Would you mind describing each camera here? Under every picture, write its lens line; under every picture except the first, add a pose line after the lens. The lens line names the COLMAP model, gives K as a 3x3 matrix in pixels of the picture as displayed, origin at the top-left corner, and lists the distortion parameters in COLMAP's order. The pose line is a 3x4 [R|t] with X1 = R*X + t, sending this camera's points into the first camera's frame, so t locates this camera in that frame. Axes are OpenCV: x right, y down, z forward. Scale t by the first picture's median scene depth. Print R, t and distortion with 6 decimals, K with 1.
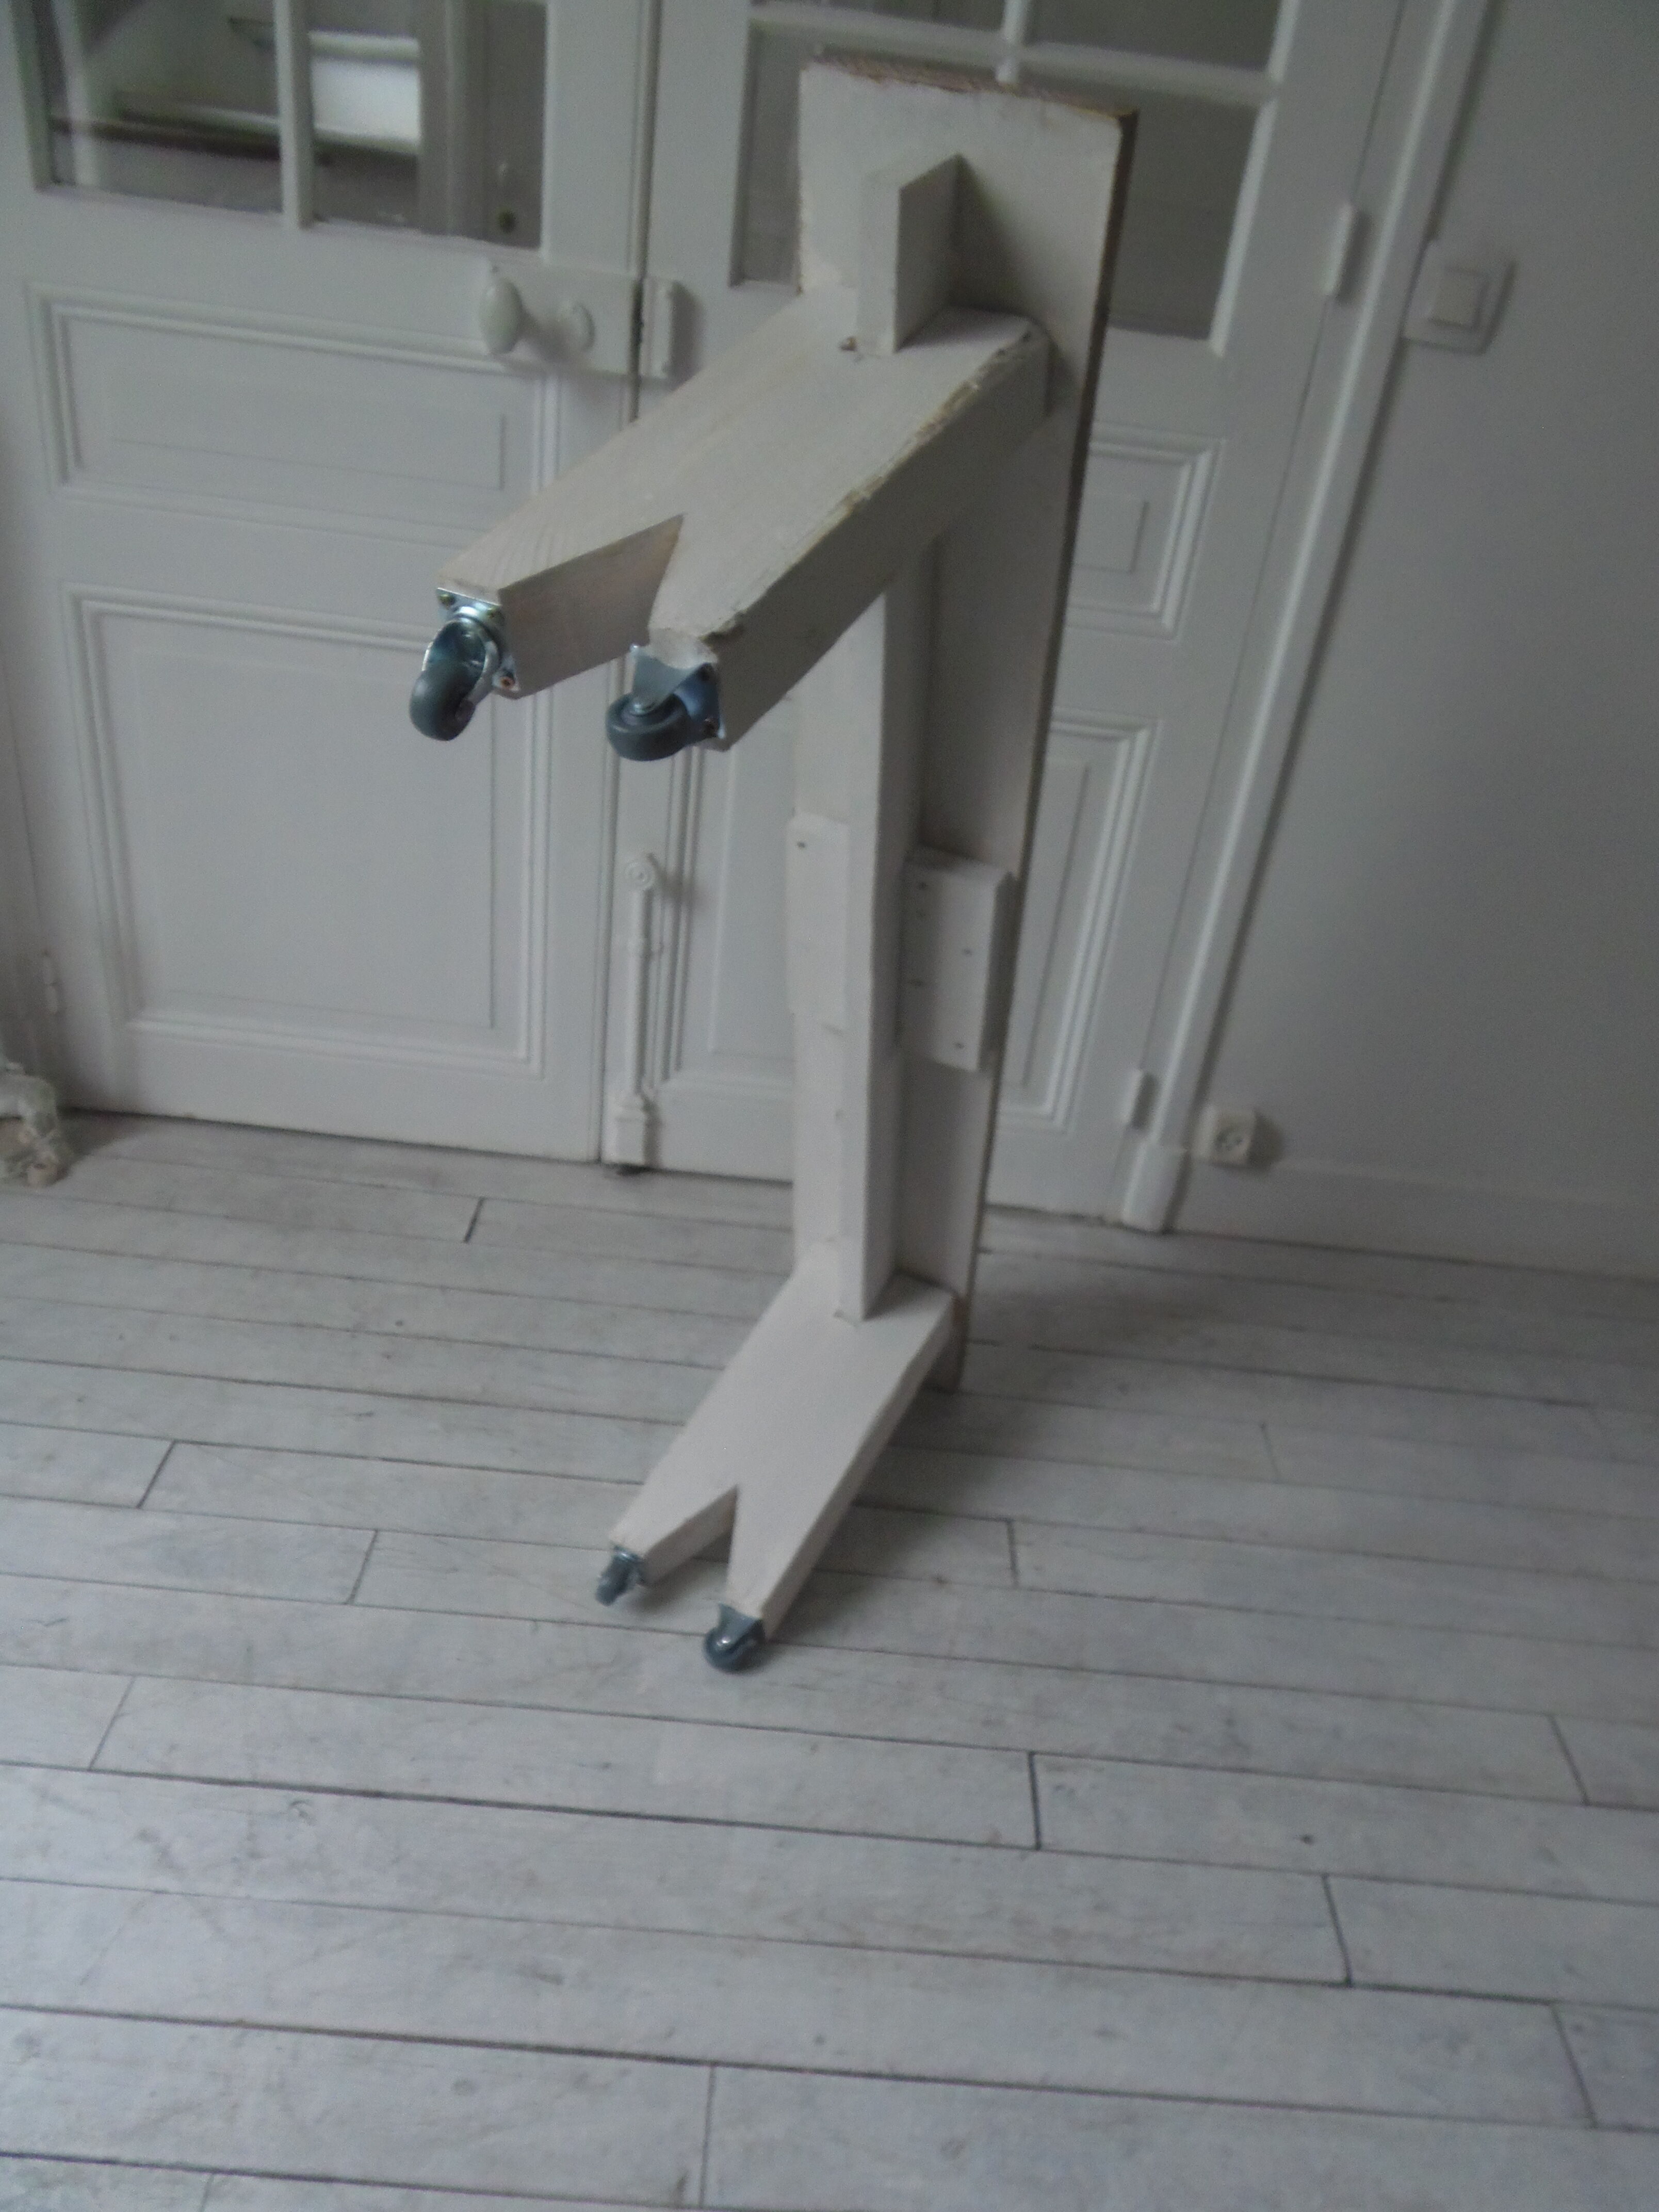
lens RADIAL K [[1568.3, 0, 829.5], [0, 1568.3, 1106.0], [0, 0, 1]] dist [0.004527, -0.023079]
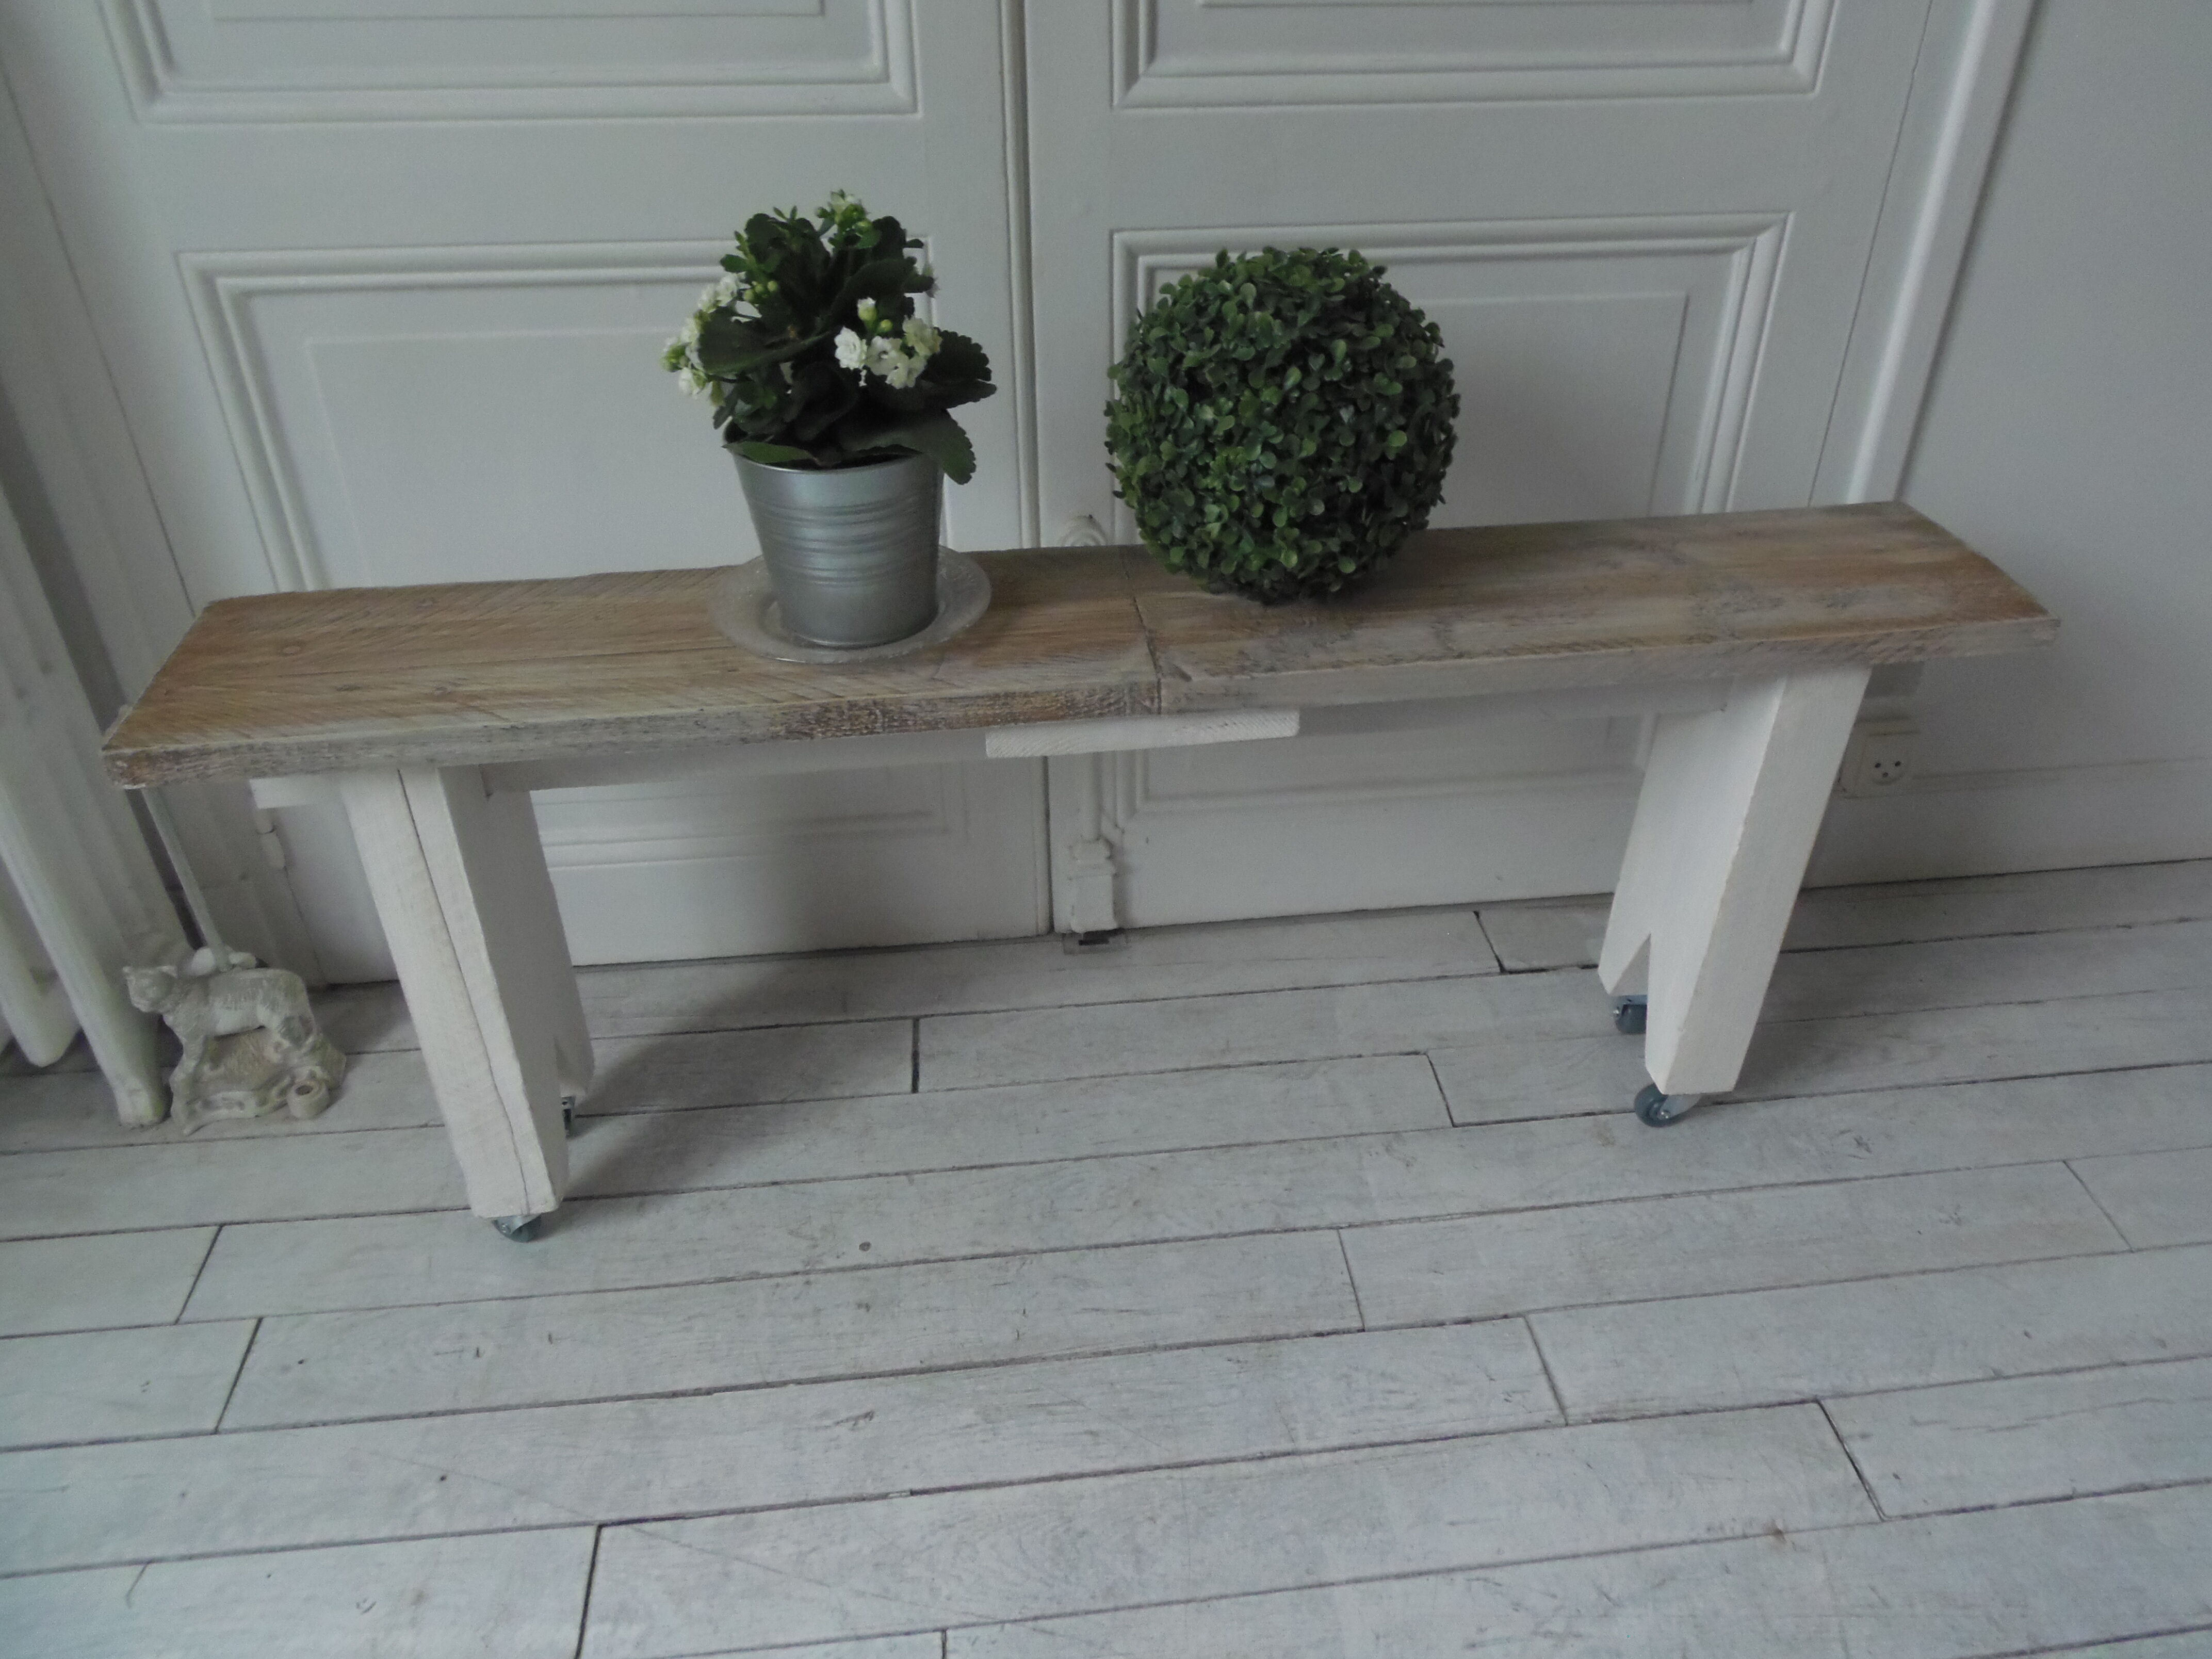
lens RADIAL K [[1608.1, 0, 1128.6], [0, 1608.1, 751.1], [0, 0, 1]] dist [-0.009267, 0.001121]
pose [[0.985201, -0.168009, 0.033933, -0.172012], [0.166588, 0.985170, 0.041099, -0.104350], [-0.040335, -0.034838, 0.998579, 0.340828]]
